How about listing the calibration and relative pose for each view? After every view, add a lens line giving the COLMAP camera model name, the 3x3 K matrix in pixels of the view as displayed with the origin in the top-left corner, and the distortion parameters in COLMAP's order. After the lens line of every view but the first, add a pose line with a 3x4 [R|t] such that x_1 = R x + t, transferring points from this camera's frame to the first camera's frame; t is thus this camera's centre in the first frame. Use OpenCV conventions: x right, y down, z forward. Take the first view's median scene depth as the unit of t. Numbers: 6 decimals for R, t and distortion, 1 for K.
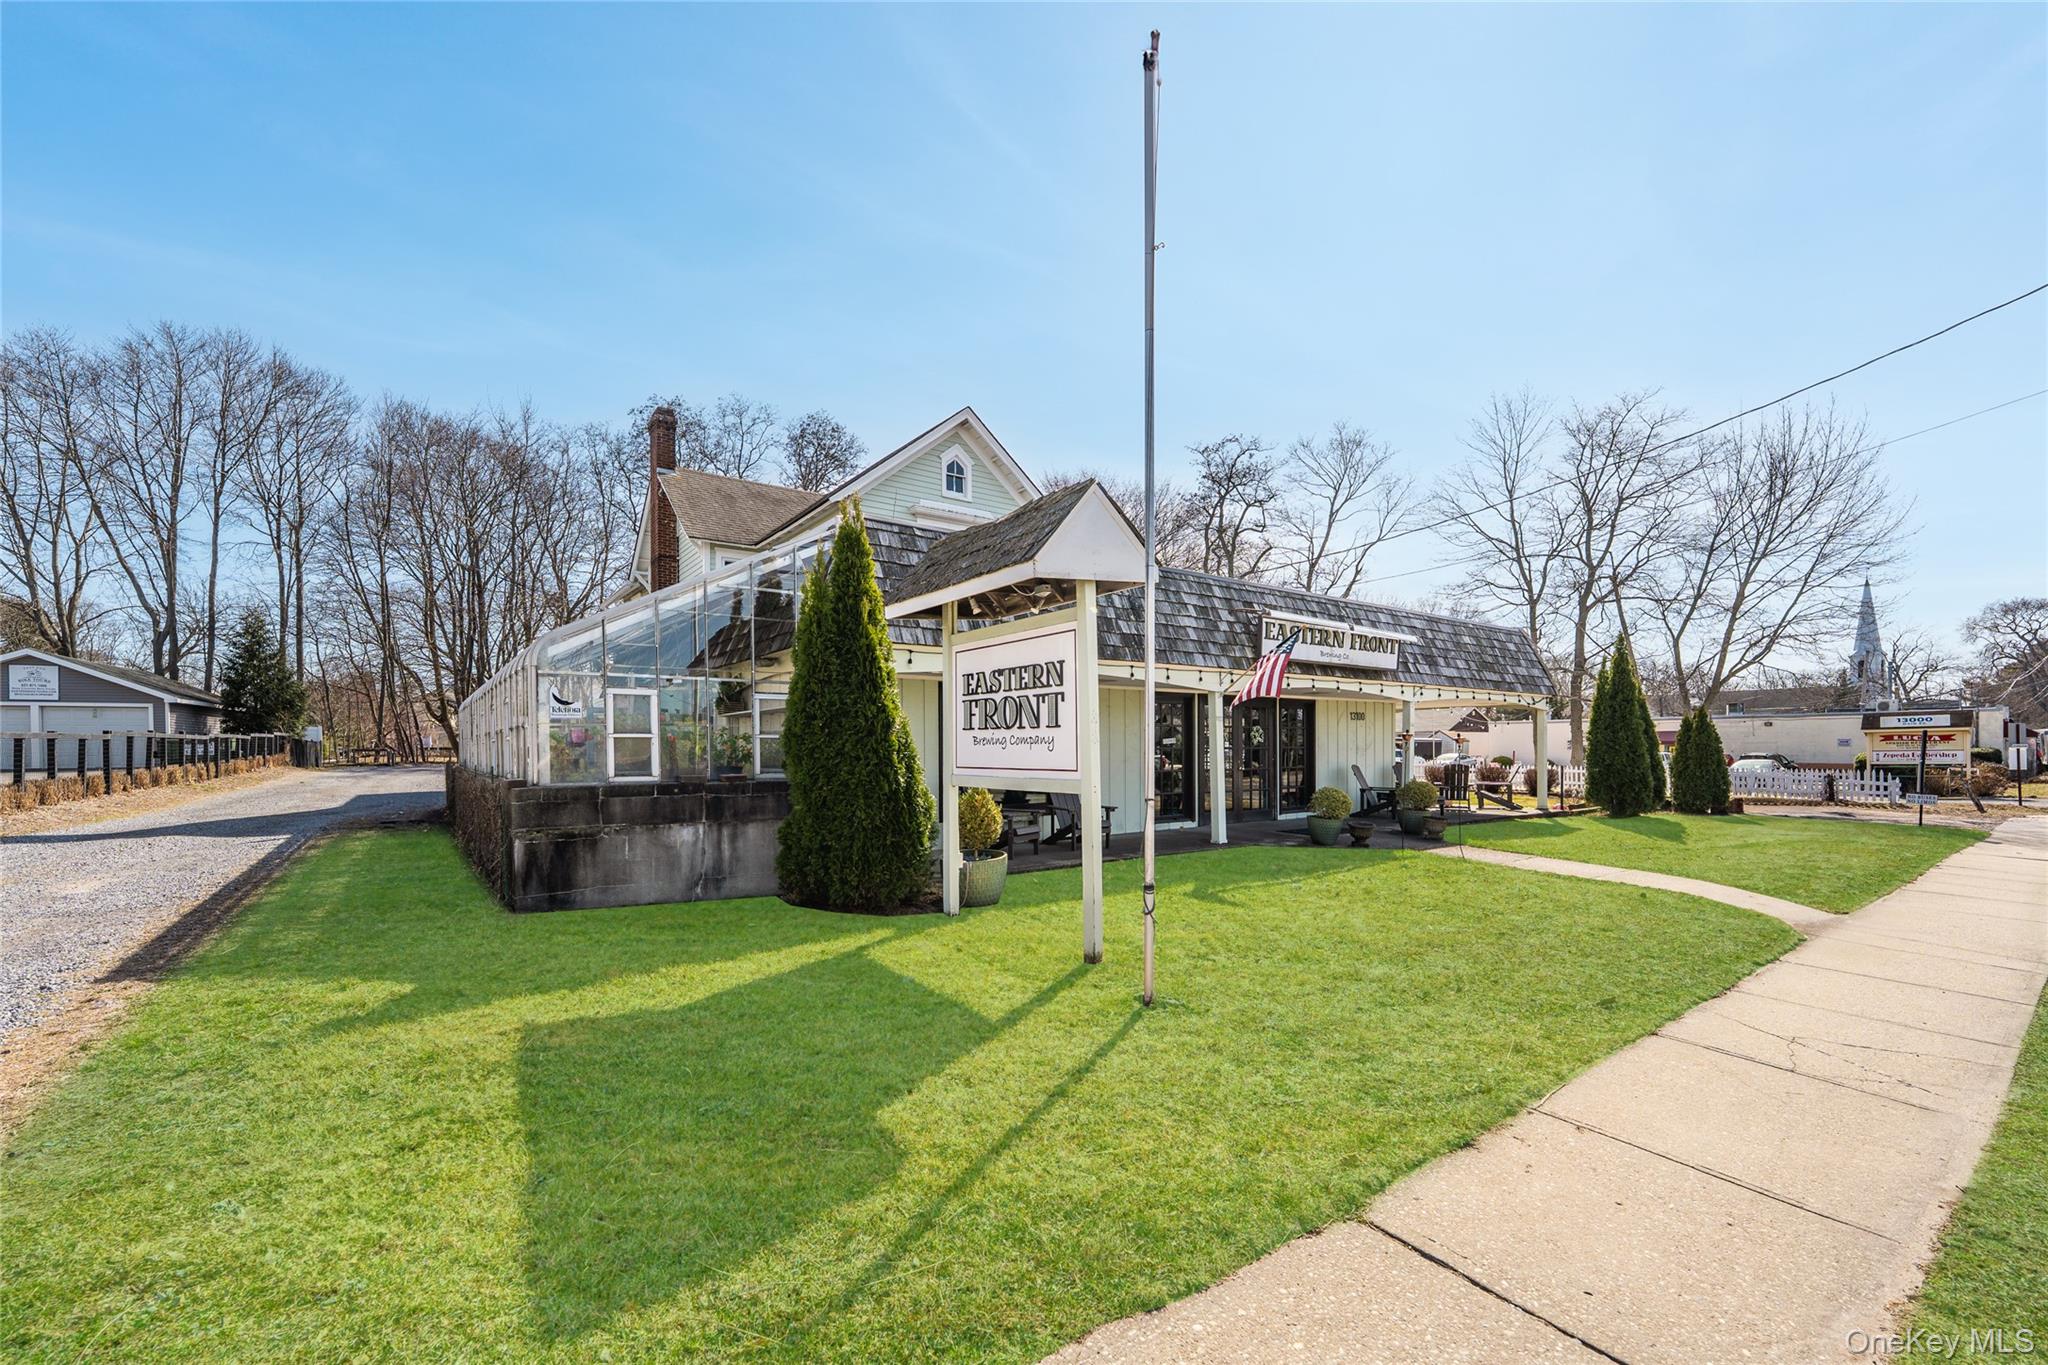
lens RADIAL K [[820.8, 0, 1022.3], [0, 820.8, 744.5], [0, 0, 1]] dist [-0.000504, 0.000015]
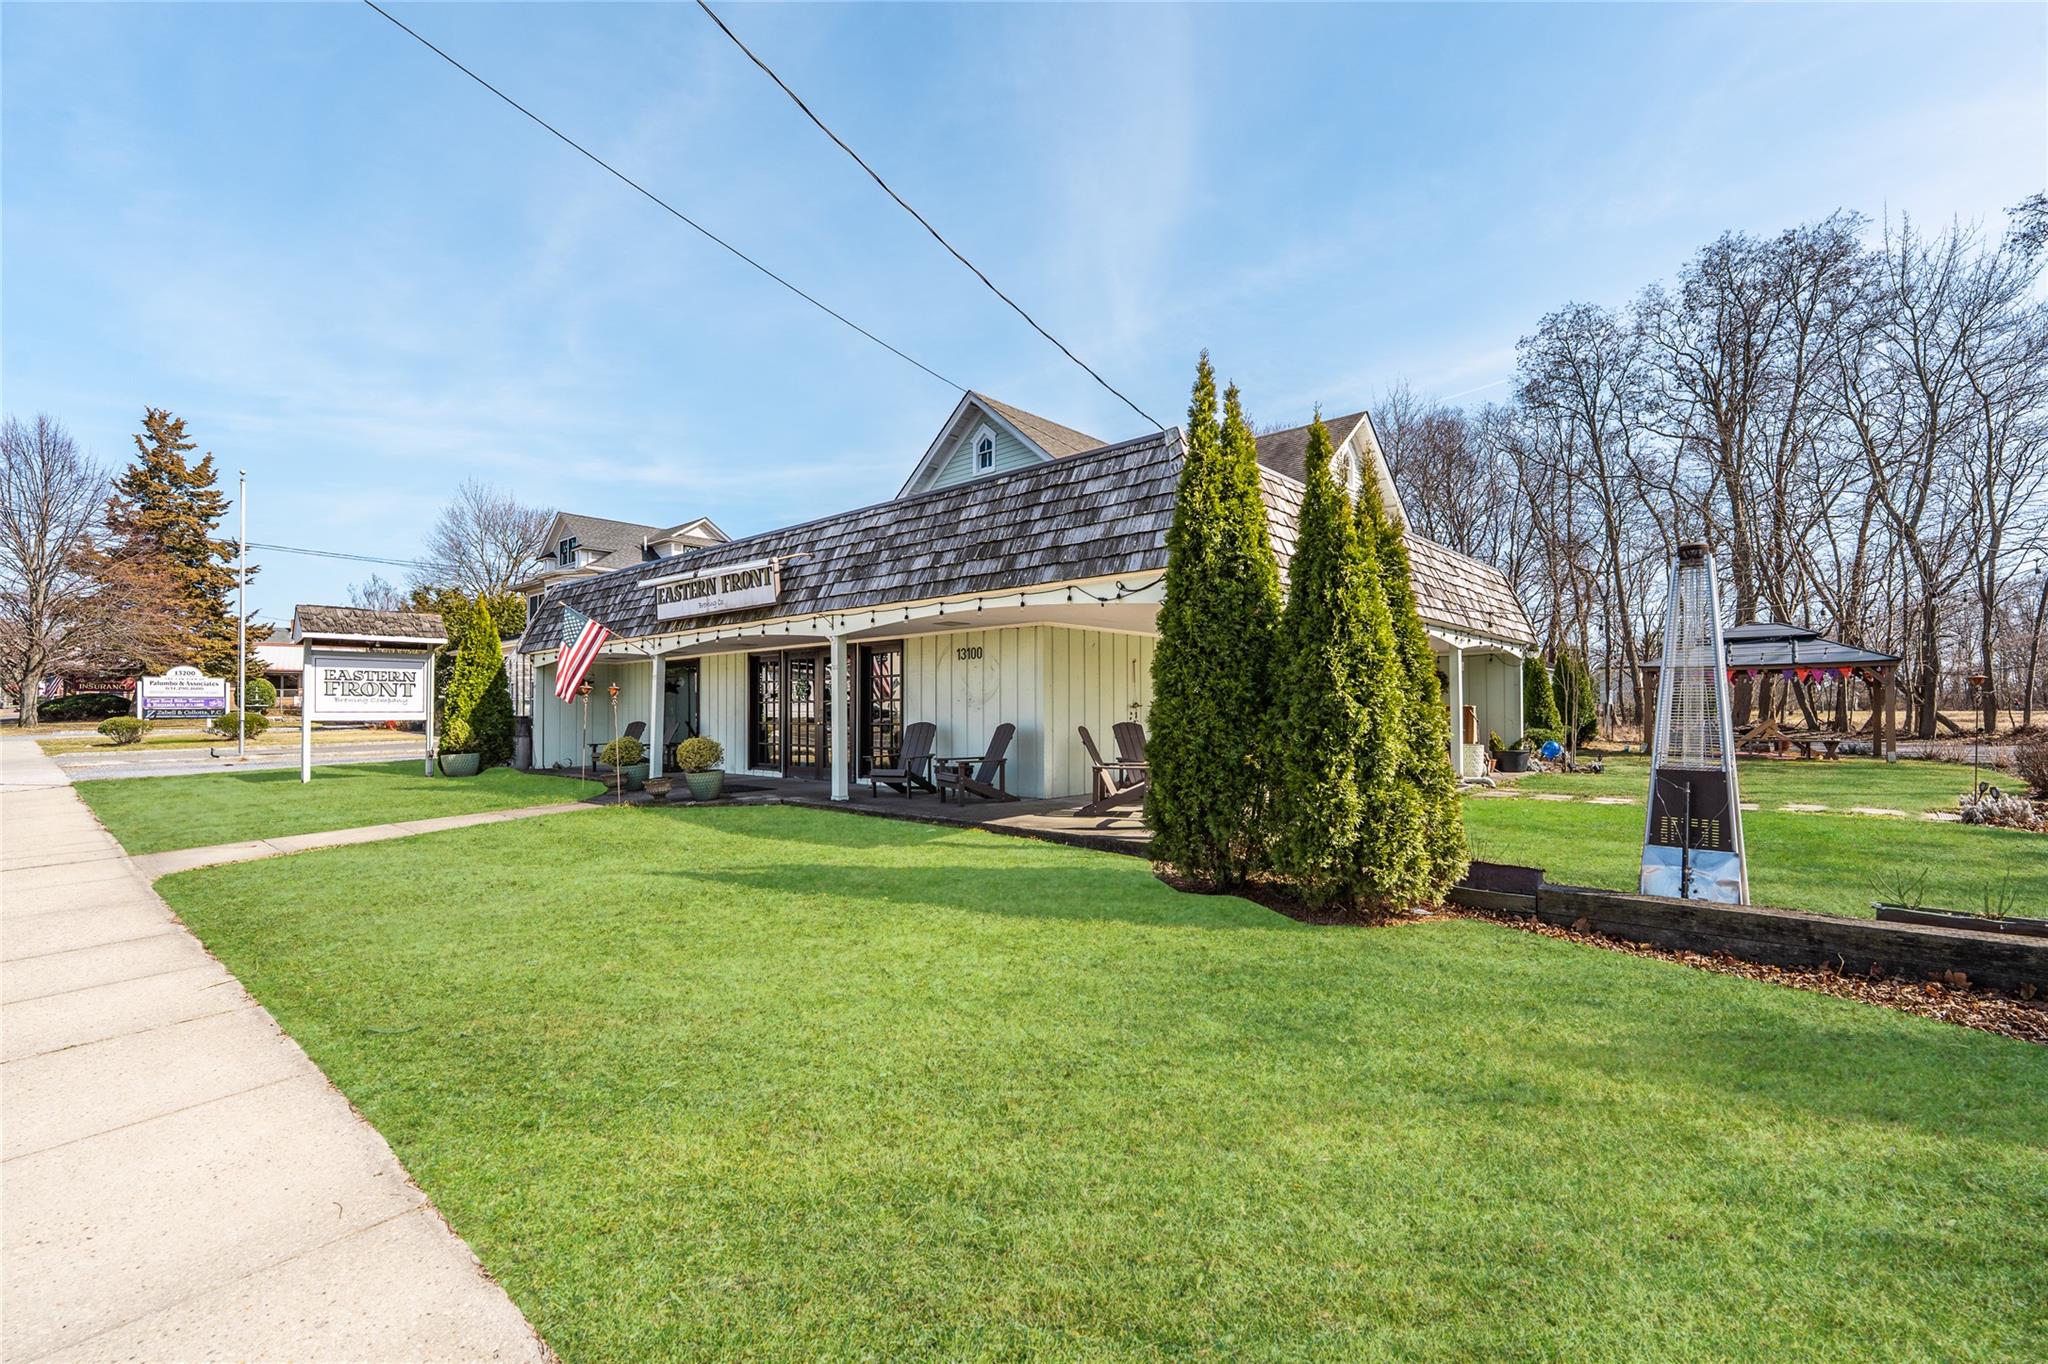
lens RADIAL K [[854.1, 0, 1077.2], [0, 854.1, 708.3], [0, 0, 1]] dist [-0.002526, 0.000285]
pose [[0.270079, -0.006500, -0.962816, 1.157025], [0.005981, 0.999969, -0.005073, 0.016848], [0.962820, -0.004389, 0.270110, 0.907293]]
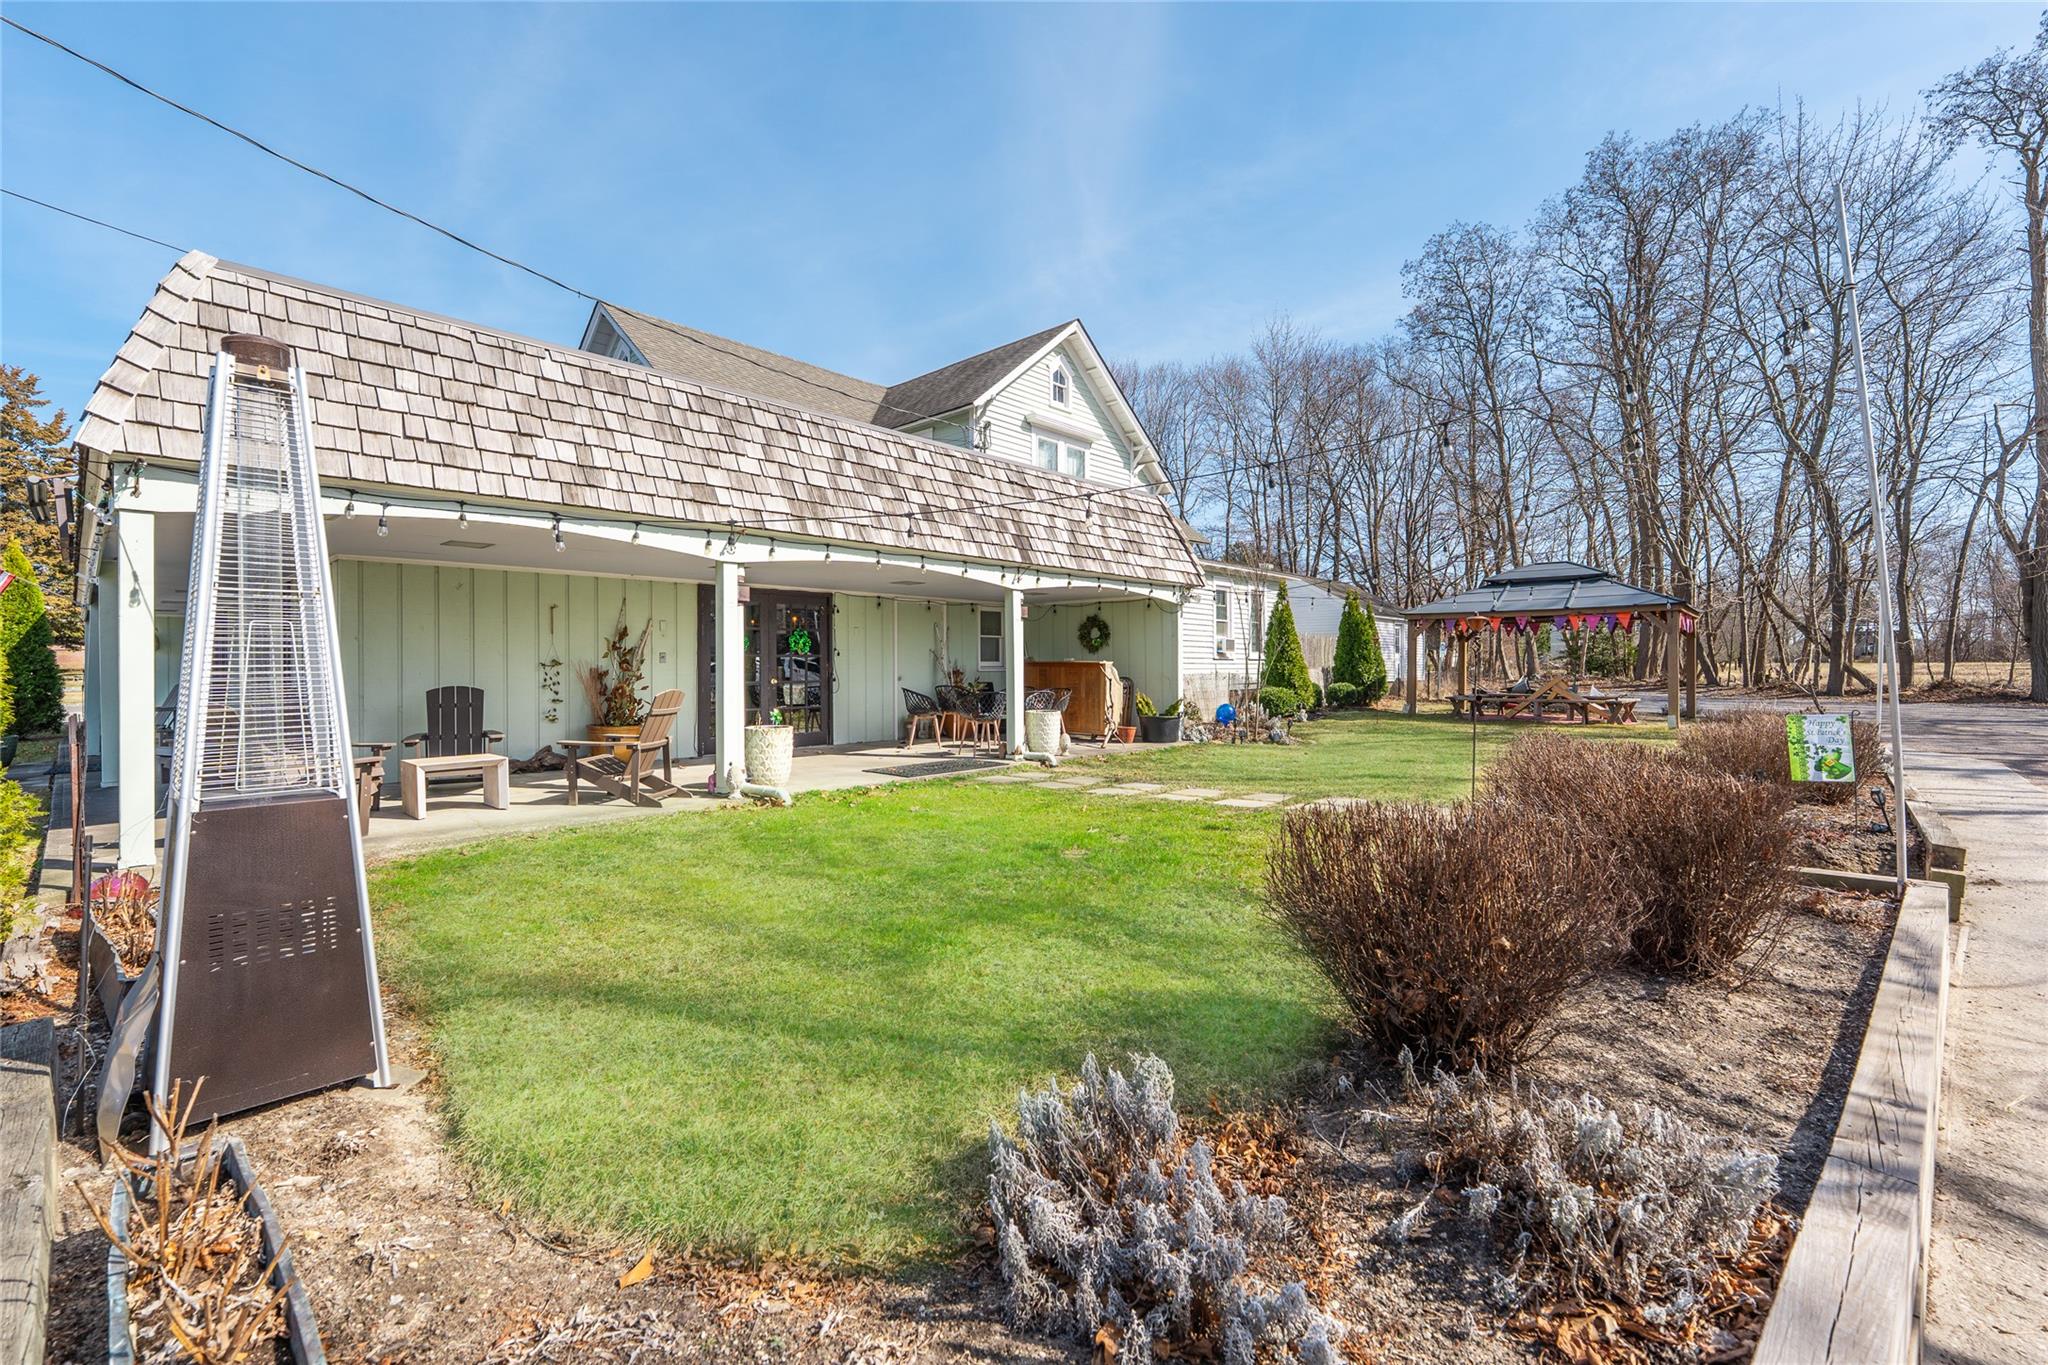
lens RADIAL K [[849.1, 0, 1011.2], [0, 849.1, 669.0], [0, 0, 1]] dist [-0.001114, 0.000105]
pose [[0.230565, -0.000103, -0.973057, 1.091681], [0.009025, 0.999957, 0.002033, 0.016568], [0.973015, -0.009251, 0.230556, 1.339603]]
